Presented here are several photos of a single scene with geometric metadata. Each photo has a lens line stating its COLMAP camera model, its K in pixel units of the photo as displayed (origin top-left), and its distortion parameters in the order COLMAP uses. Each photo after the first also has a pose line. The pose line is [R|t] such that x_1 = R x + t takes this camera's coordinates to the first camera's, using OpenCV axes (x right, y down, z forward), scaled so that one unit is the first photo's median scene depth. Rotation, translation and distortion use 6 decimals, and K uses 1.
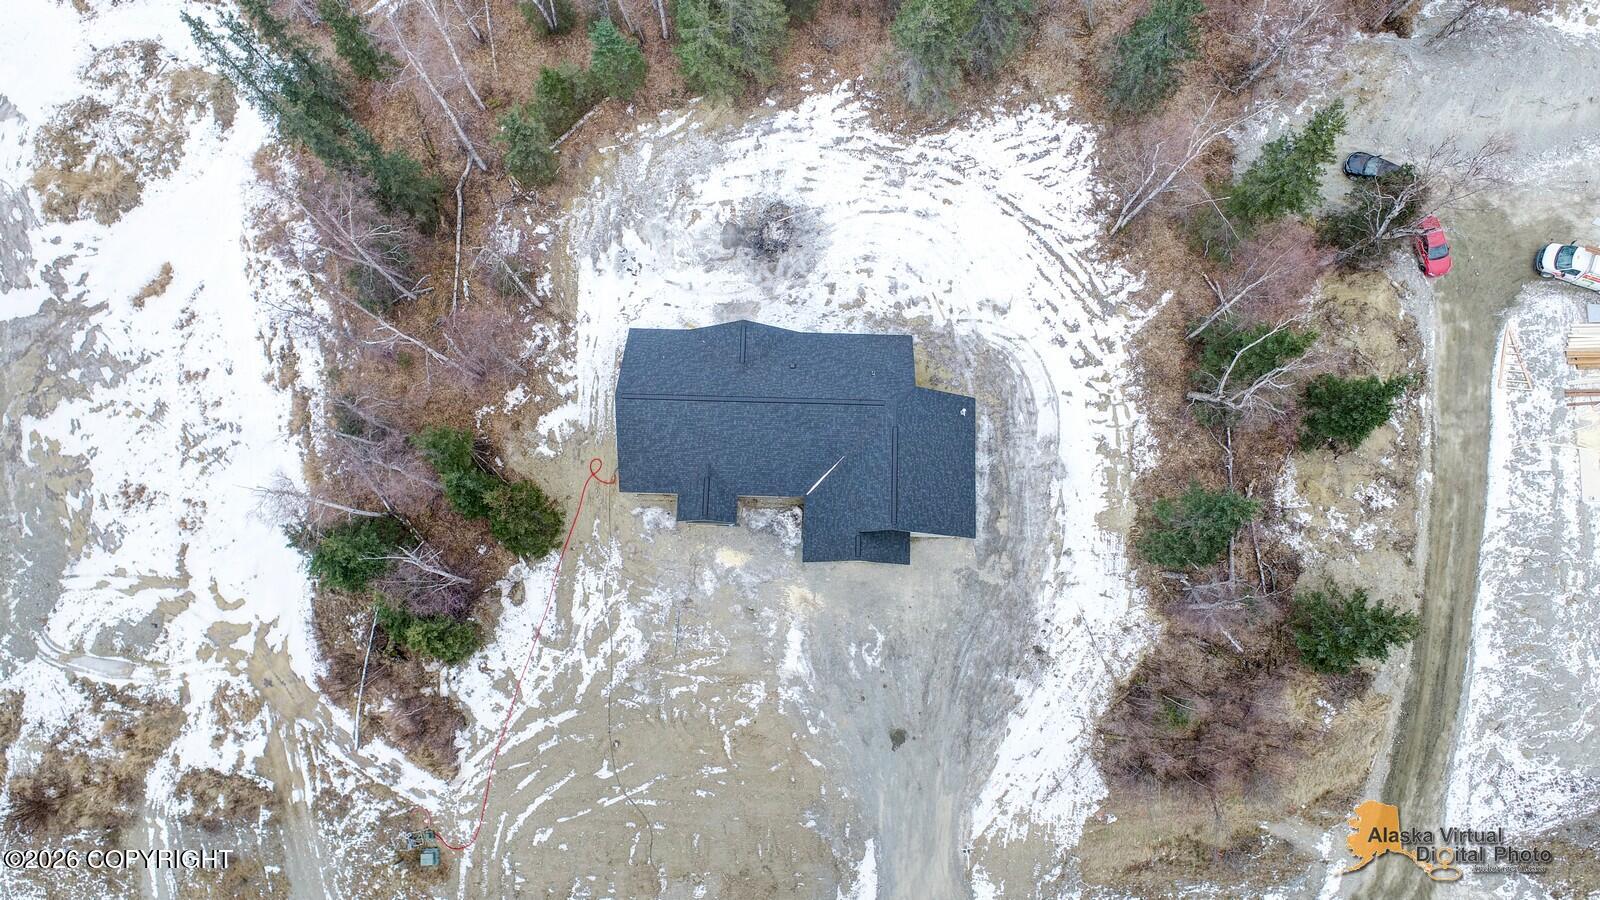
lens RADIAL K [[1092.3, 0, 800.5], [0, 1092.3, 434.9], [0, 0, 1]] dist [-0.011796, 0.006759]
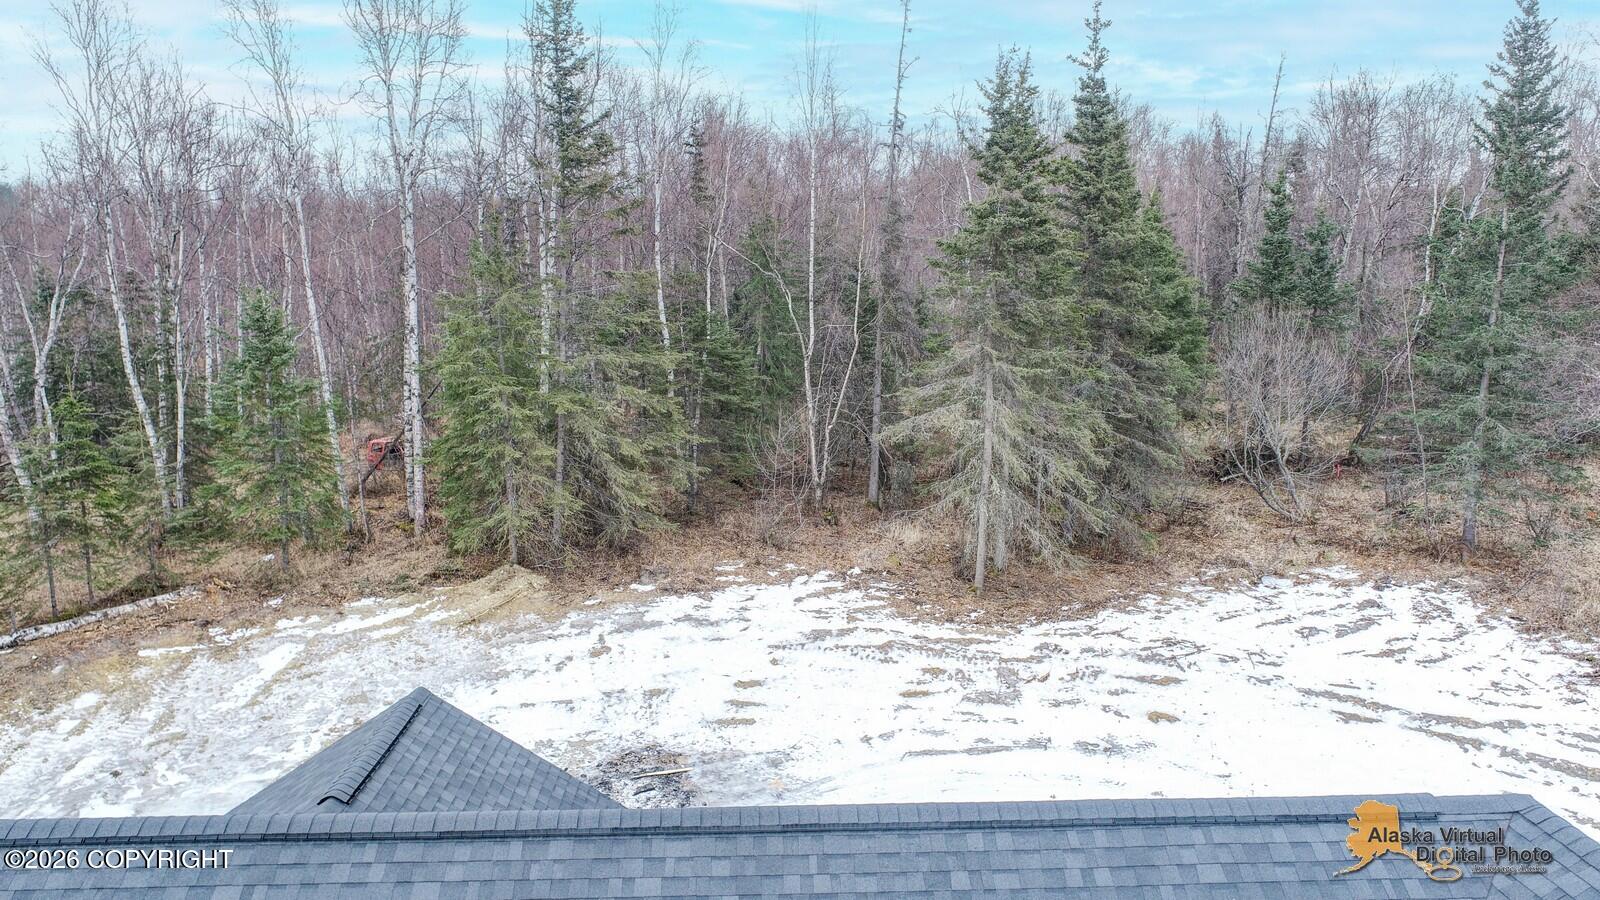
lens RADIAL K [[1076.1, 0, 800.0], [0, 1076.1, 450.0], [0, 0, 1]] dist [-0.006739, 0.007529]
pose [[0.996856, -0.001855, 0.079219, -0.000664], [0.074966, 0.345982, -0.935241, 0.056834], [-0.025673, 0.938239, 0.345033, 0.845417]]
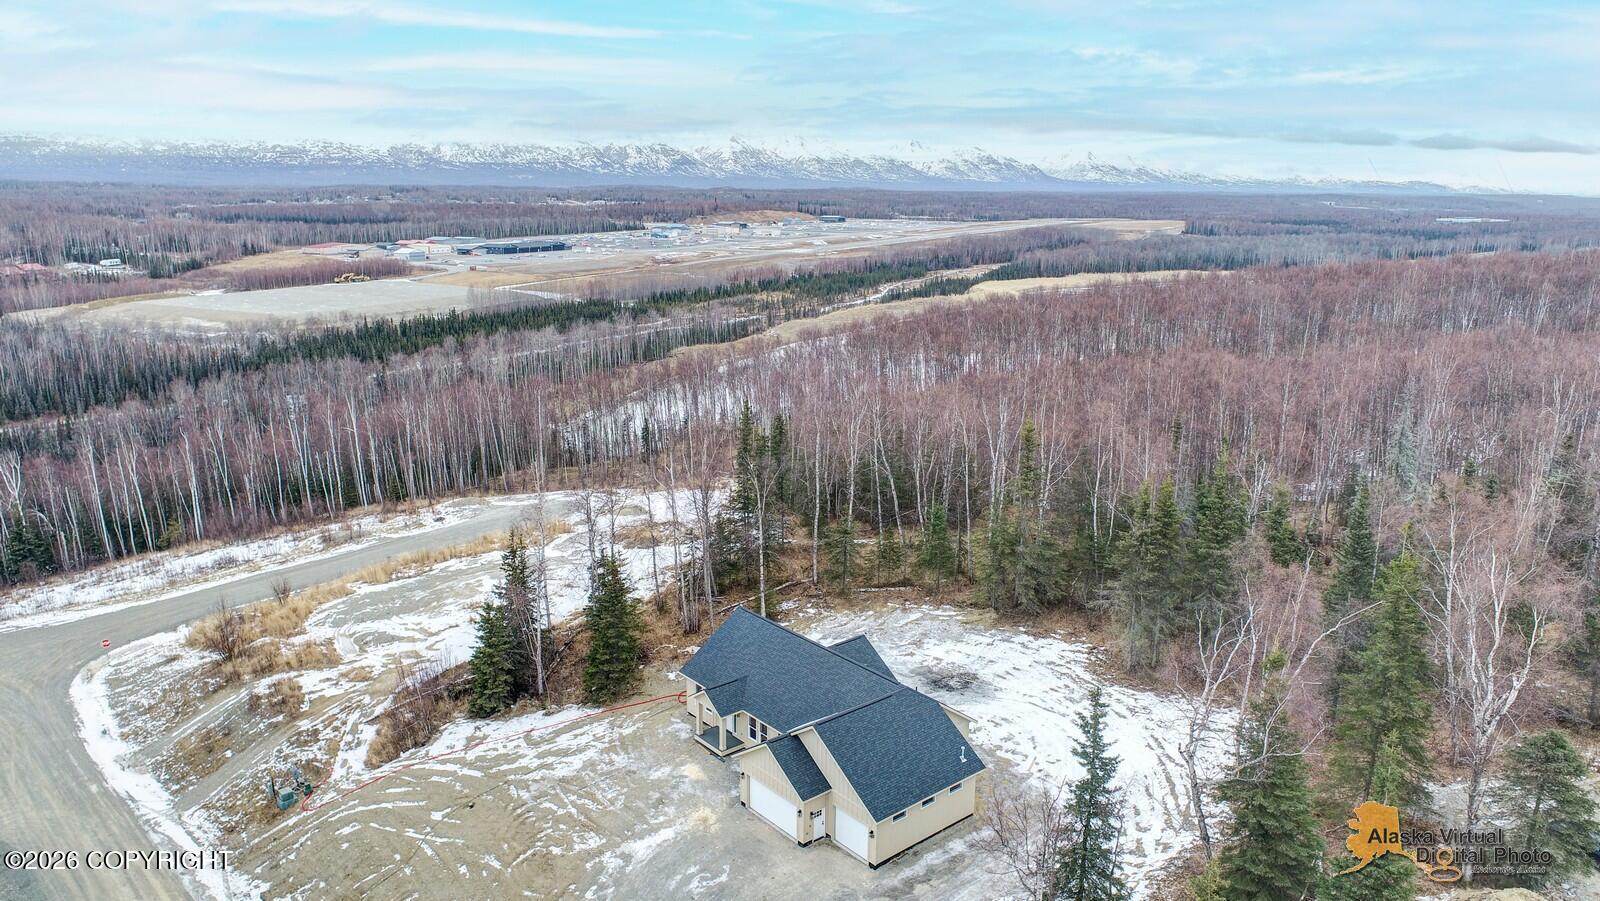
lens RADIAL K [[1072.2, 0, 801.7], [0, 1072.2, 465.1], [0, 0, 1]] dist [0.001746, 0.002581]
pose [[0.668131, 0.192139, -0.718807, 0.634936], [-0.731934, 0.343320, -0.588561, 0.507990], [0.133695, 0.919355, 0.370016, 0.393128]]
